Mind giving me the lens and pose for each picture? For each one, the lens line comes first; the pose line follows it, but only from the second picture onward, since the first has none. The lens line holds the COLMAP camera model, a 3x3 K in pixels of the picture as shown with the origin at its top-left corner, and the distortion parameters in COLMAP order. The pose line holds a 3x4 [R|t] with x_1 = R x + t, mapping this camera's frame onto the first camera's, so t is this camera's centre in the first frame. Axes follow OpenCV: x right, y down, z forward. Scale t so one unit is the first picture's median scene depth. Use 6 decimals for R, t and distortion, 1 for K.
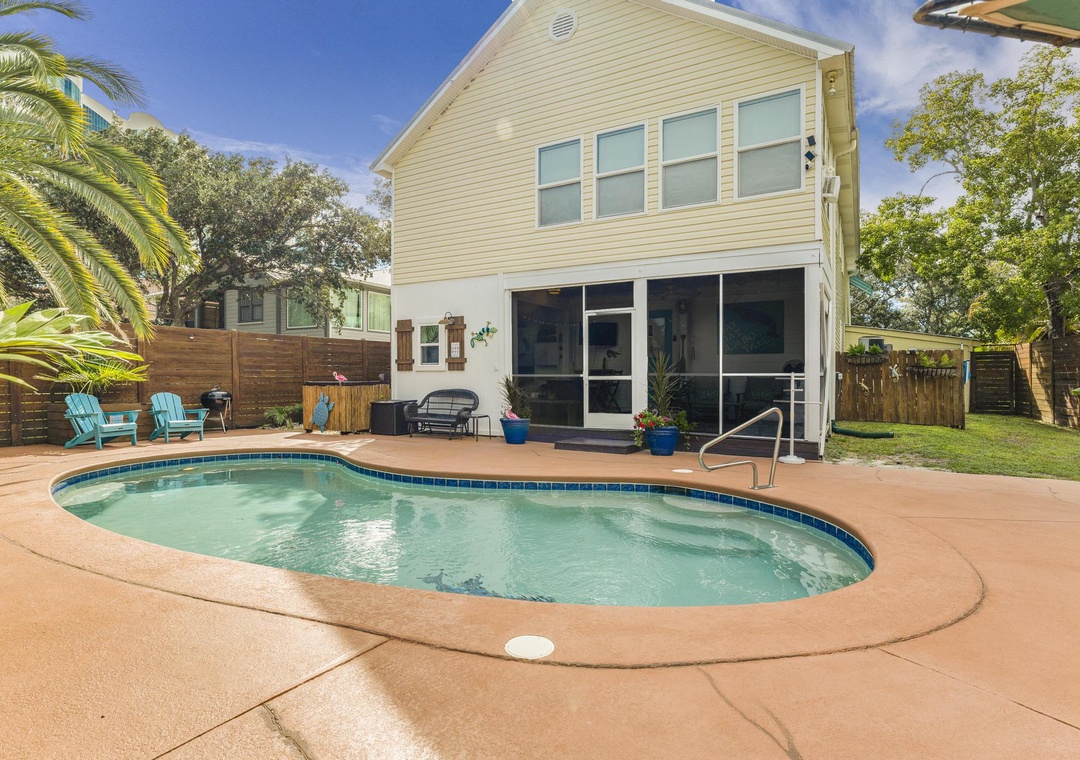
lens RADIAL K [[526.5, 0, 541.3], [0, 526.5, 373.0], [0, 0, 1]] dist [0.004116, 0.000479]
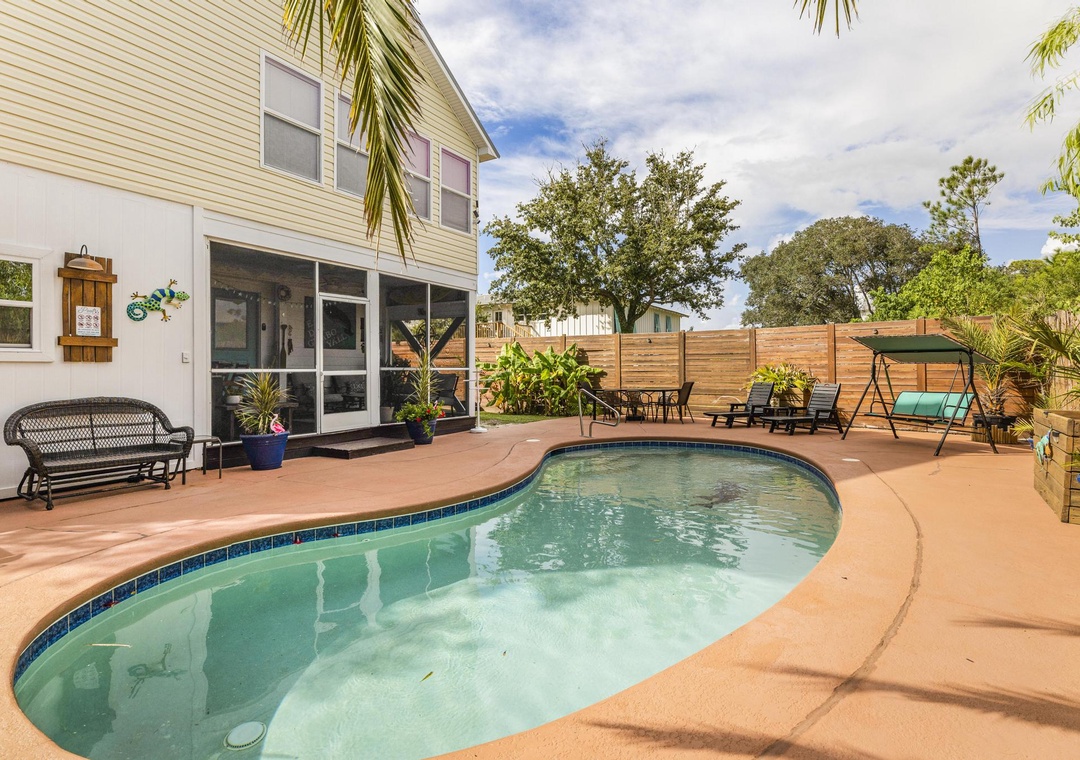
lens RADIAL K [[526.5, 0, 540.6], [0, 526.5, 378.2], [0, 0, 1]] dist [0.004116, 0.000479]
pose [[0.053212, -0.022116, 0.998338, -0.679563], [-0.004522, 0.999739, 0.022388, -0.002536], [-0.998573, -0.005706, 0.053098, 0.563150]]
